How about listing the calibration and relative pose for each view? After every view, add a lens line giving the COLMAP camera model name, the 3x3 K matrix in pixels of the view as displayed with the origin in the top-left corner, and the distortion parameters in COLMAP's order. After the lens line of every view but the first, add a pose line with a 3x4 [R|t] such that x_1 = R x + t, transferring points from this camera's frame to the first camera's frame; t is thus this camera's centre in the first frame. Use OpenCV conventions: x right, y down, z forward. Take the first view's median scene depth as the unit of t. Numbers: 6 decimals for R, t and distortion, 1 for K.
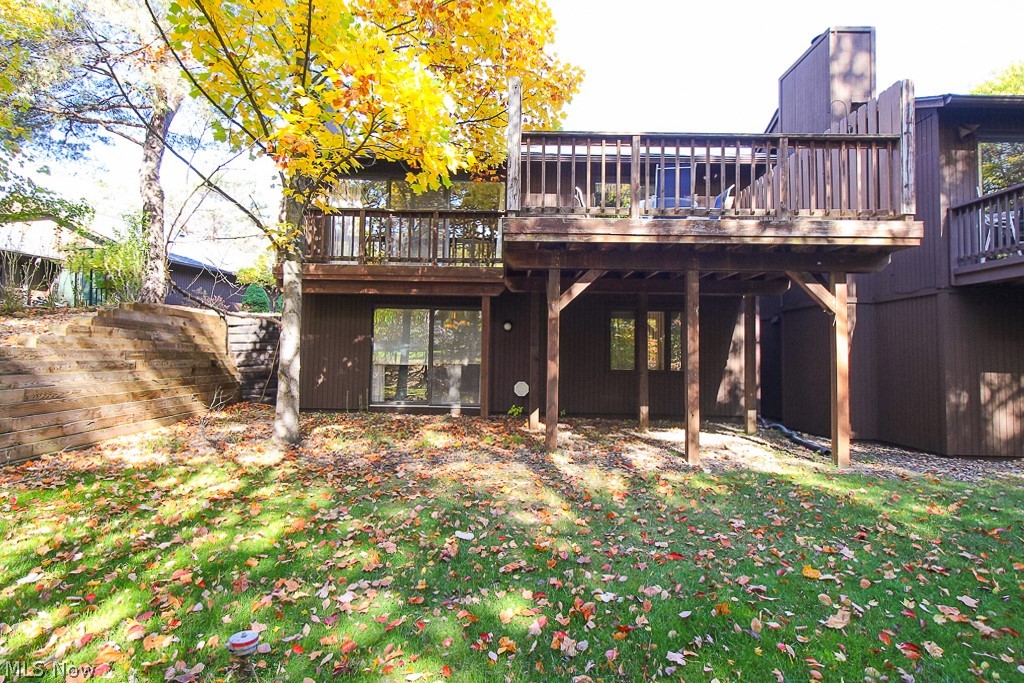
lens RADIAL K [[587.0, 0, 512.0], [0, 587.0, 341.5], [0, 0, 1]] dist [0.004467, 0.001287]
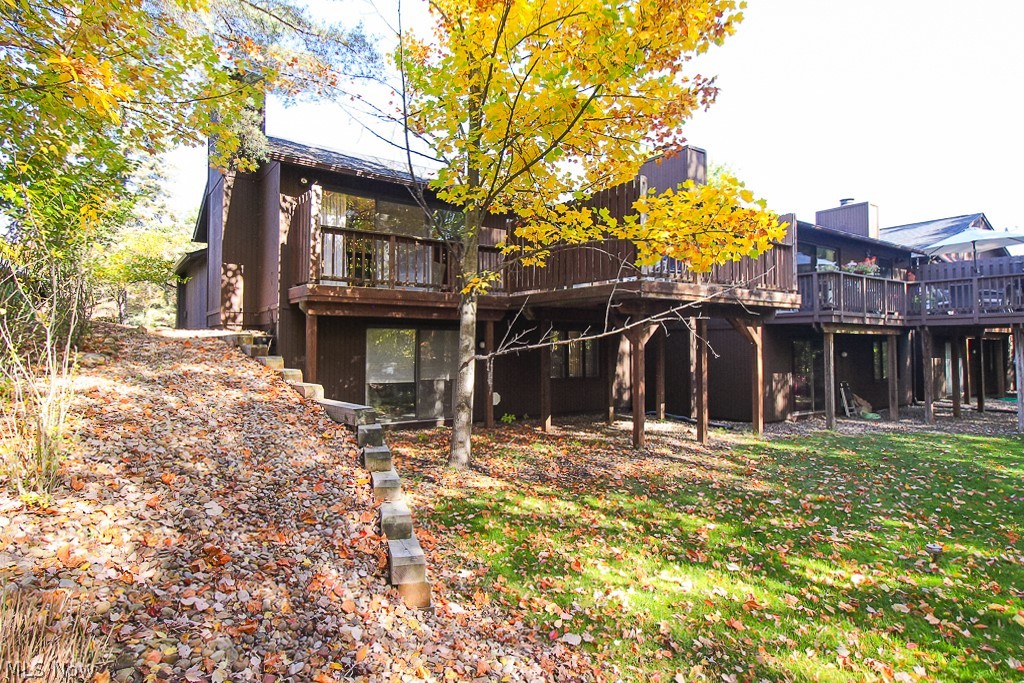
lens RADIAL K [[587.0, 0, 512.0], [0, 587.0, 341.5], [0, 0, 1]] dist [0.004467, 0.001287]
pose [[0.803260, -0.010251, 0.595541, -0.717243], [-0.004622, 0.999714, 0.023443, -0.065984], [-0.595611, -0.021584, 0.802983, 0.053815]]
